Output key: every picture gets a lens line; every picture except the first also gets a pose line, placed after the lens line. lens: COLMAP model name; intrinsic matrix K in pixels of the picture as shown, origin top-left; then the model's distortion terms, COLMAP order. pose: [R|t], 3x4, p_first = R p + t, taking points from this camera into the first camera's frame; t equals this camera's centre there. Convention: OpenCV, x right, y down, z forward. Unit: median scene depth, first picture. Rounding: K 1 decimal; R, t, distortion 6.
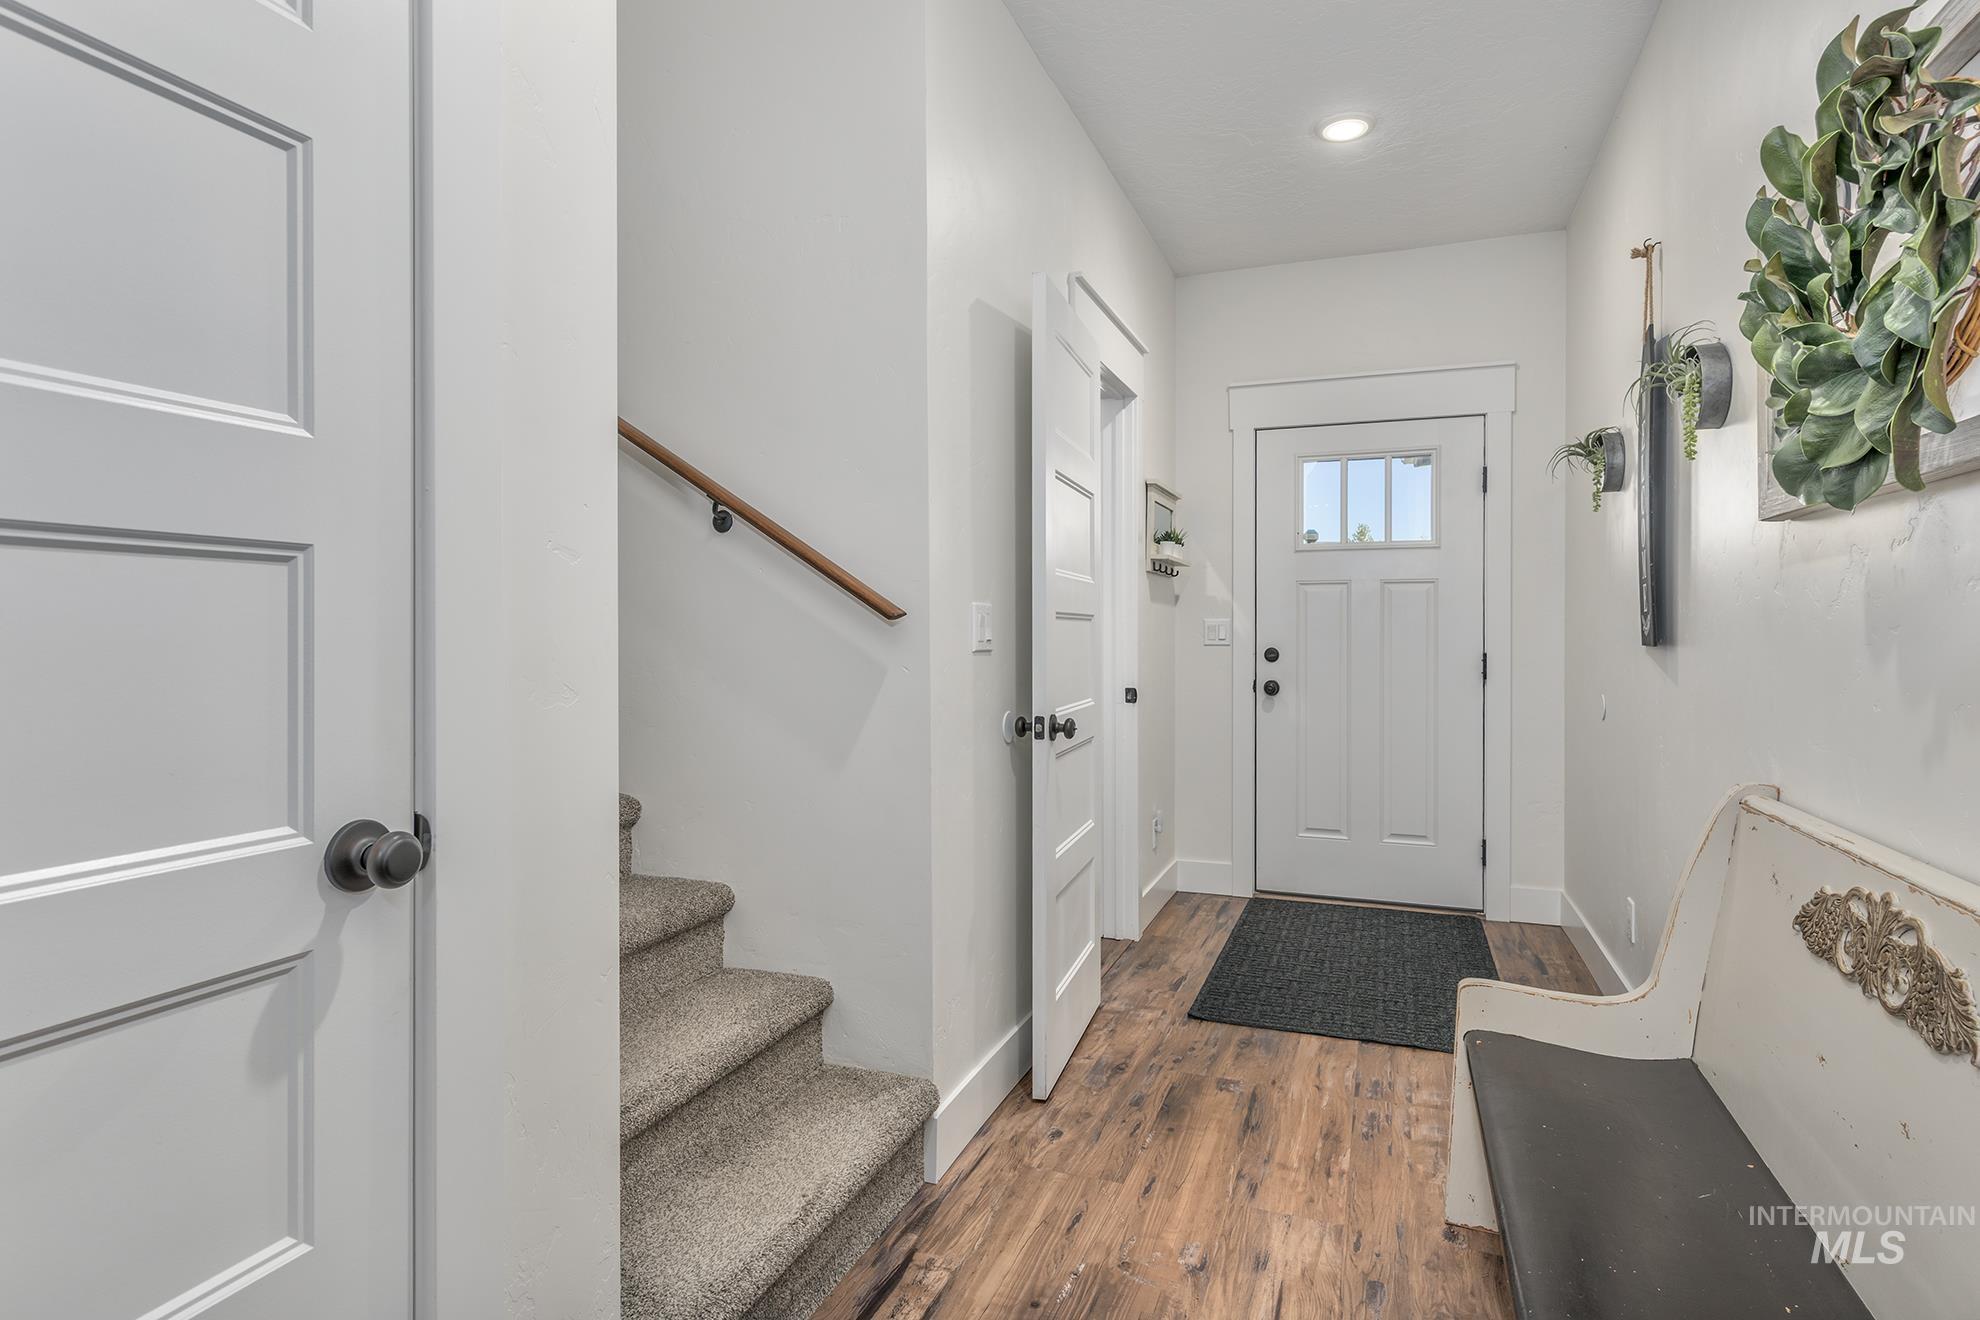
lens RADIAL K [[1026.3, 0, 988.6], [0, 1026.3, 651.0], [0, 0, 1]] dist [0.001794, 0.000067]
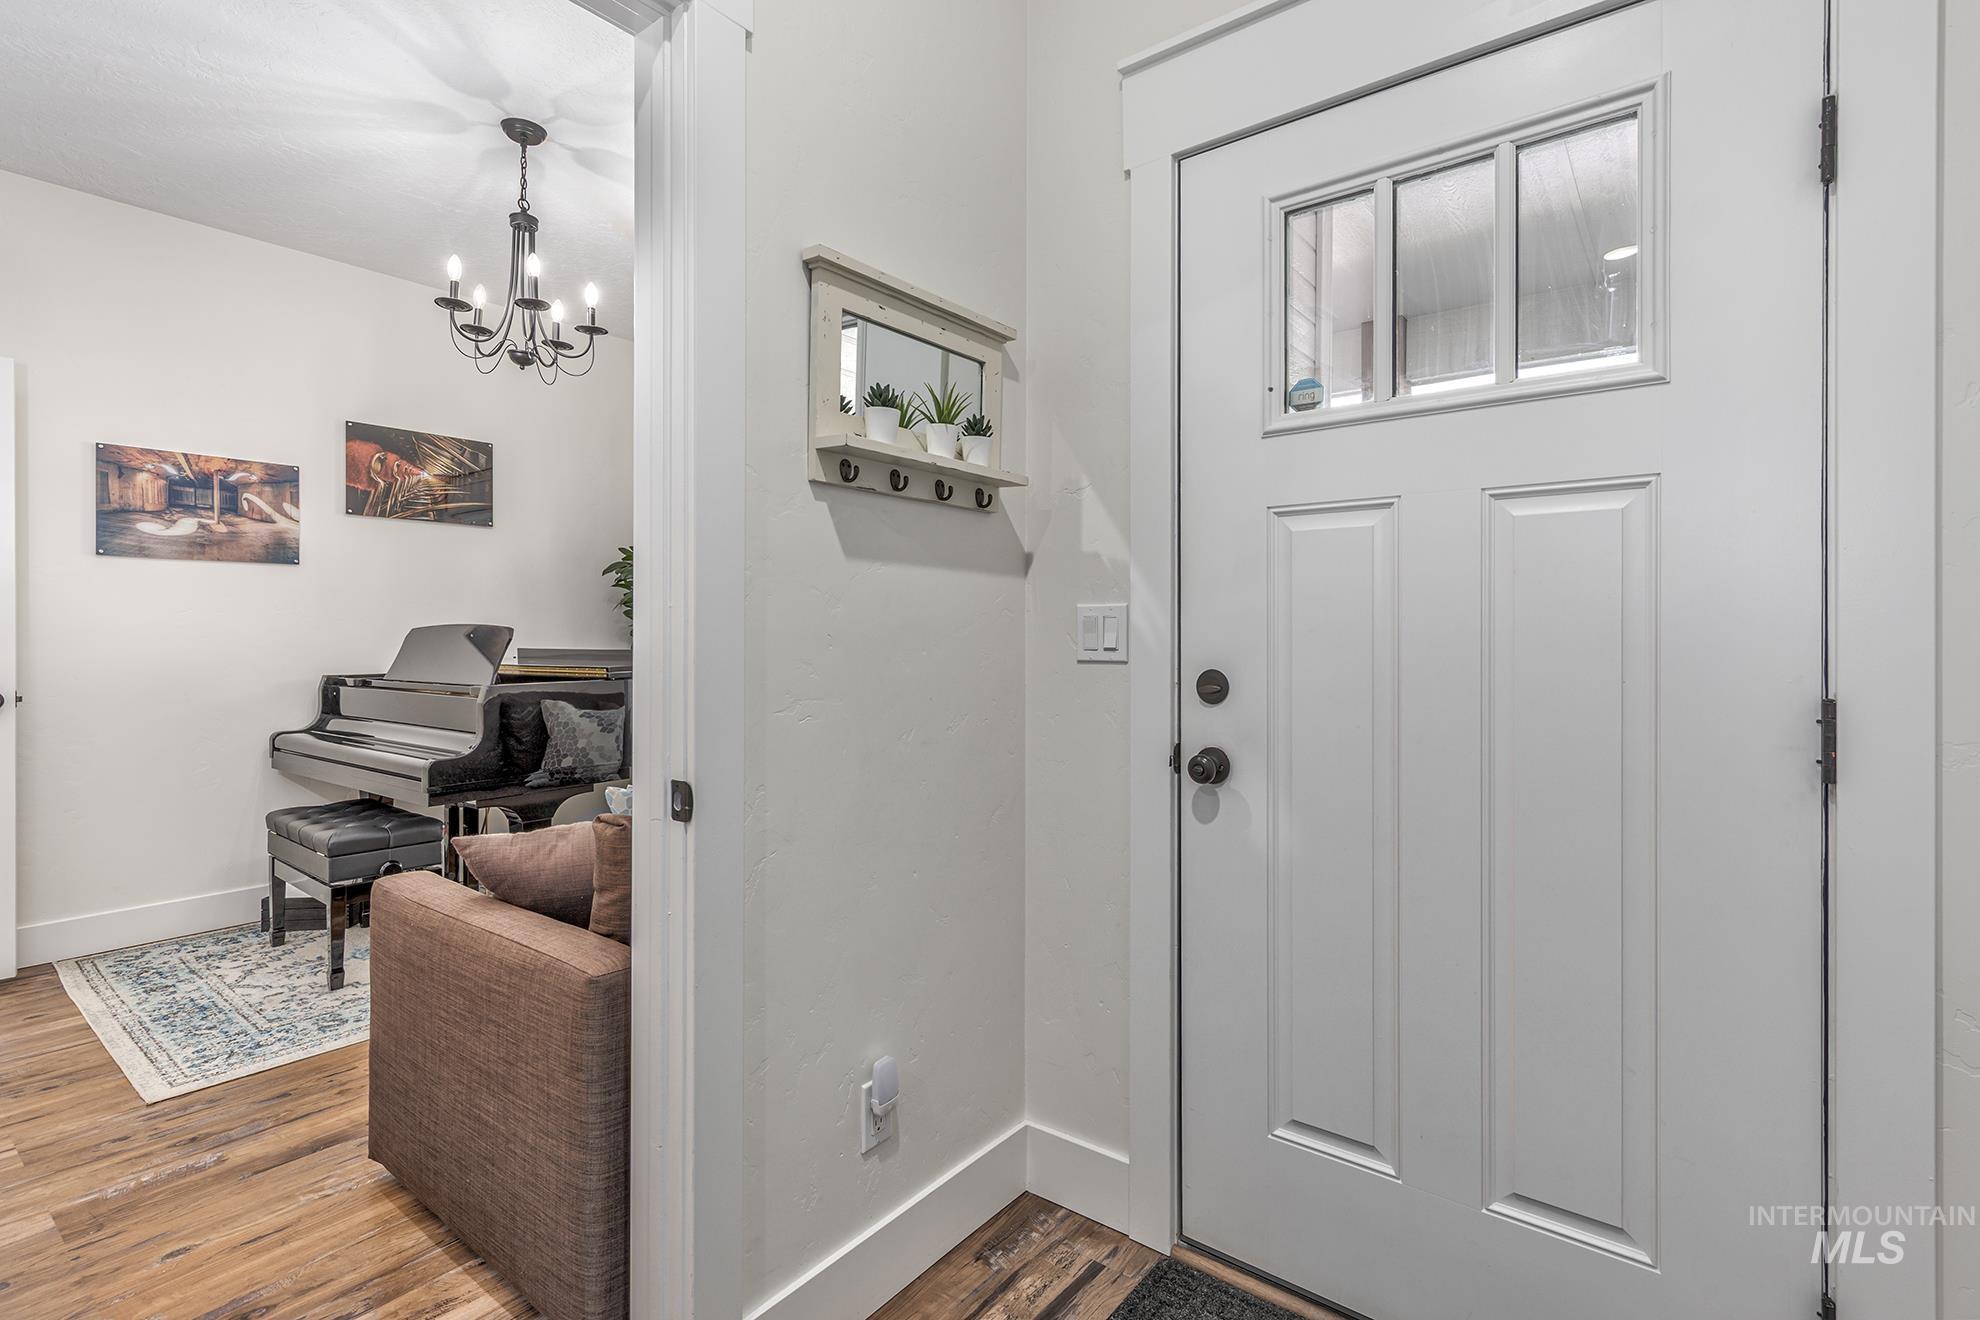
lens RADIAL K [[928.7, 0, 990.6], [0, 928.7, 649.7], [0, 0, 1]] dist [-0.003533, -0.000180]
pose [[0.960122, 0.002970, -0.279566, 0.293671], [-0.004417, 0.999980, -0.004547, -0.009204], [0.279547, 0.005601, 0.960116, 0.609327]]
